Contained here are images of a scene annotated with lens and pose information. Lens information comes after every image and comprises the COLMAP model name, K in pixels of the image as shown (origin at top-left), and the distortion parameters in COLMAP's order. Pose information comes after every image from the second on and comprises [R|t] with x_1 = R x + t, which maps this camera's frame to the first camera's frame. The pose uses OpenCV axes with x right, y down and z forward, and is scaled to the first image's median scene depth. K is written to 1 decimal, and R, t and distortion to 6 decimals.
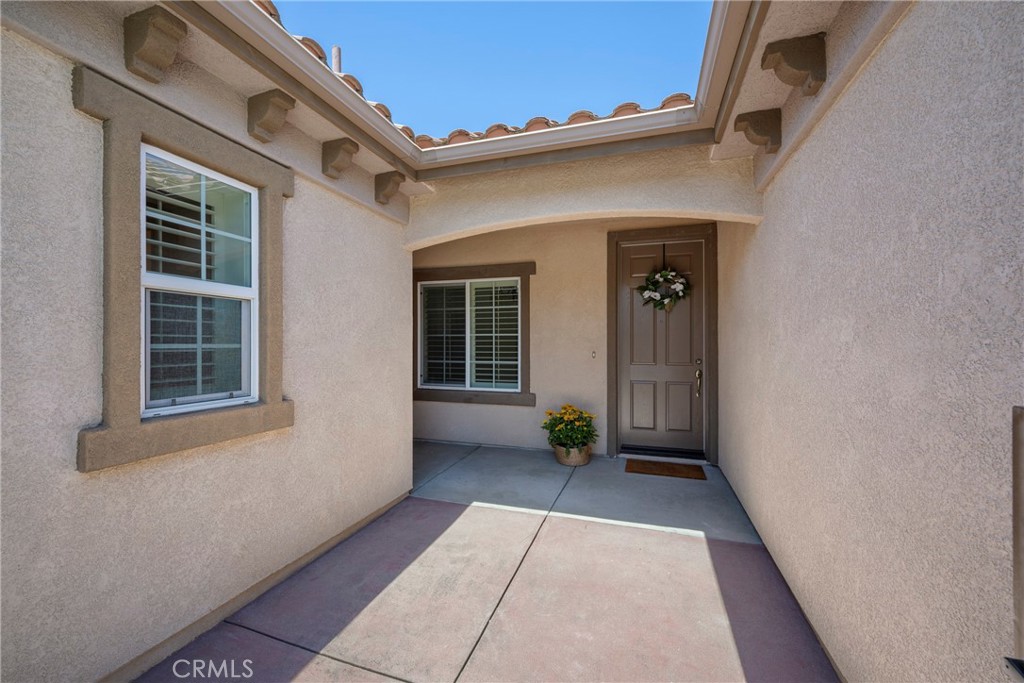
lens RADIAL K [[403.7, 0, 512.0], [0, 403.7, 341.5], [0, 0, 1]] dist [0.001830, 0.000205]
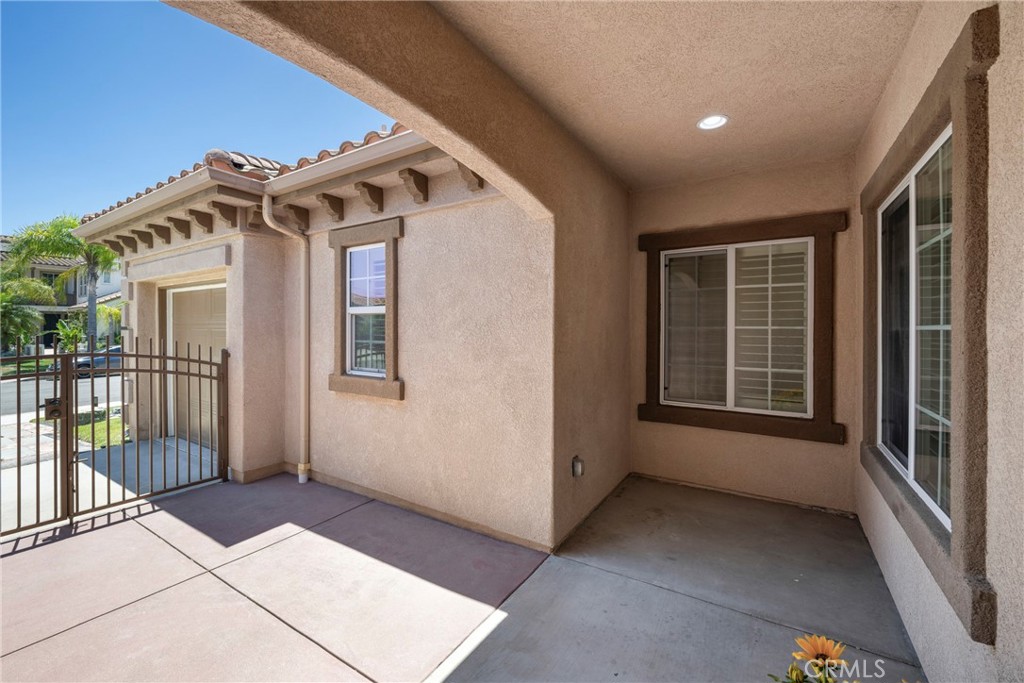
lens RADIAL K [[417.5, 0, 512.0], [0, 417.5, 331.8], [0, 0, 1]] dist [-0.000297, -0.000139]
pose [[-0.251537, 0.002316, -0.967845, 0.711159], [-0.001007, 0.999996, 0.002655, -0.030244], [0.967847, 0.001642, -0.251534, 1.638453]]
